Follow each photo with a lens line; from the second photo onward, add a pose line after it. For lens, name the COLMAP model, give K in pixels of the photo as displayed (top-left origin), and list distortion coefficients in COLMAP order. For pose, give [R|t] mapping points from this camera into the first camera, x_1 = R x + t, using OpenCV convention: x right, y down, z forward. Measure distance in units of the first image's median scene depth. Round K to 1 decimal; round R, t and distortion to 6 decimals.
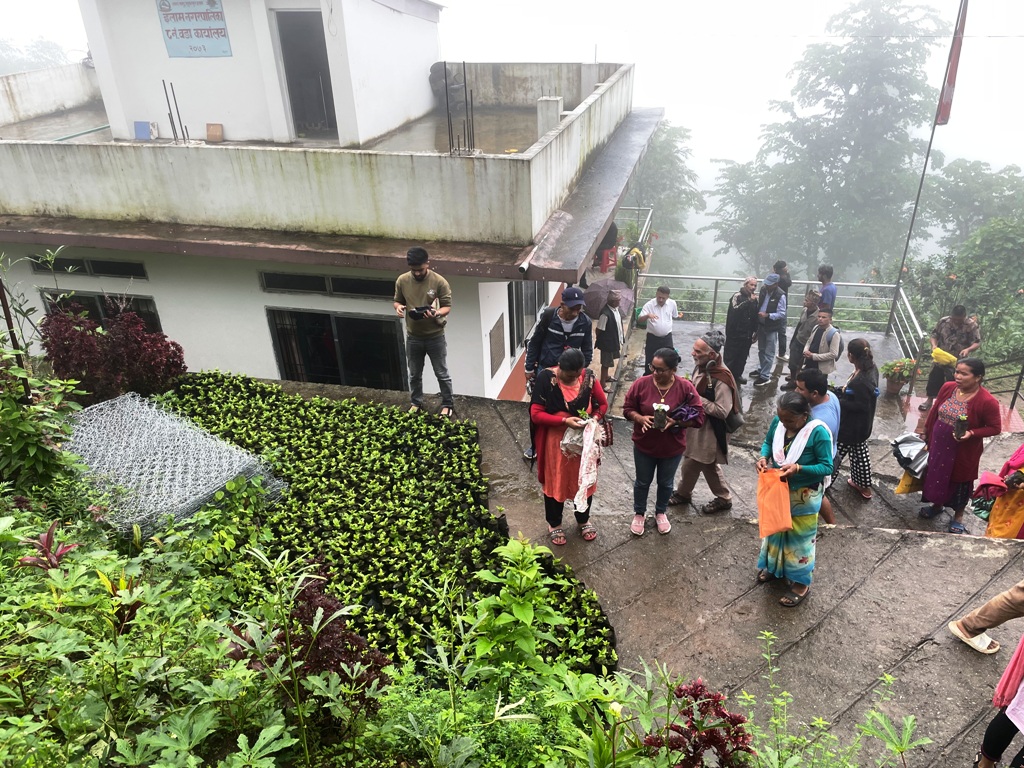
lens RADIAL K [[773.4, 0, 518.7], [0, 773.4, 392.7], [0, 0, 1]] dist [0.022485, -0.053692]
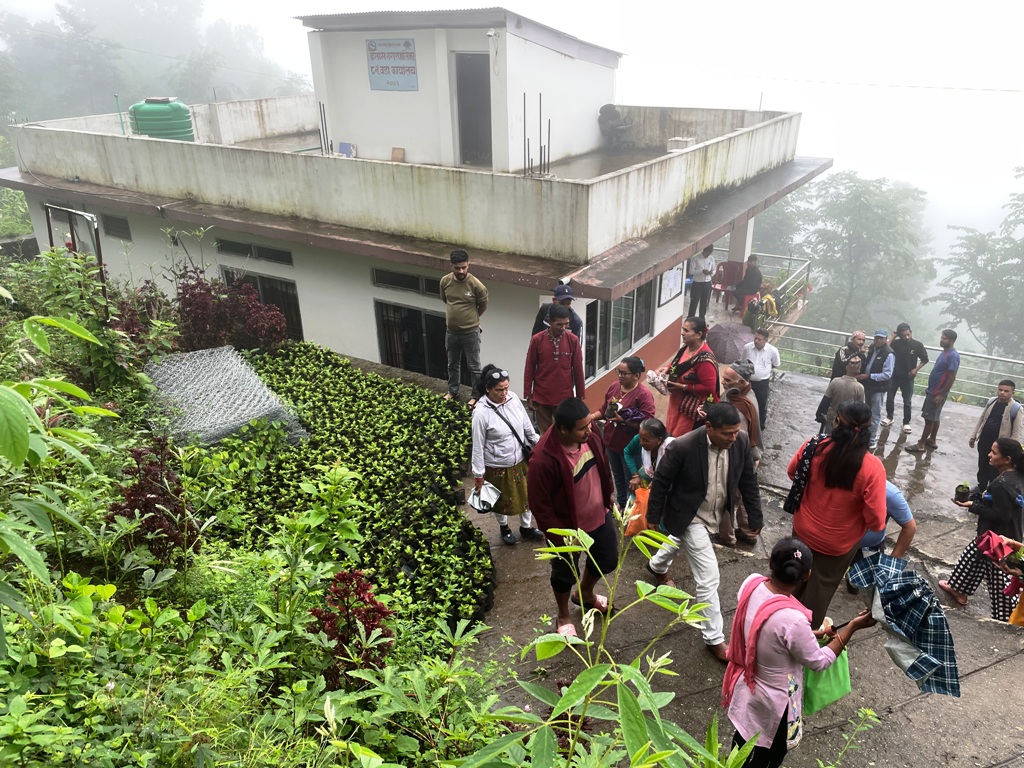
lens RADIAL K [[773.4, 0, 513.4], [0, 773.4, 382.3], [0, 0, 1]] dist [0.022485, -0.053692]
pose [[0.944223, 0.143796, -0.296253, 0.230207], [-0.164119, 0.985424, -0.044777, 0.029503], [0.285496, 0.090900, 0.954059, -0.026789]]
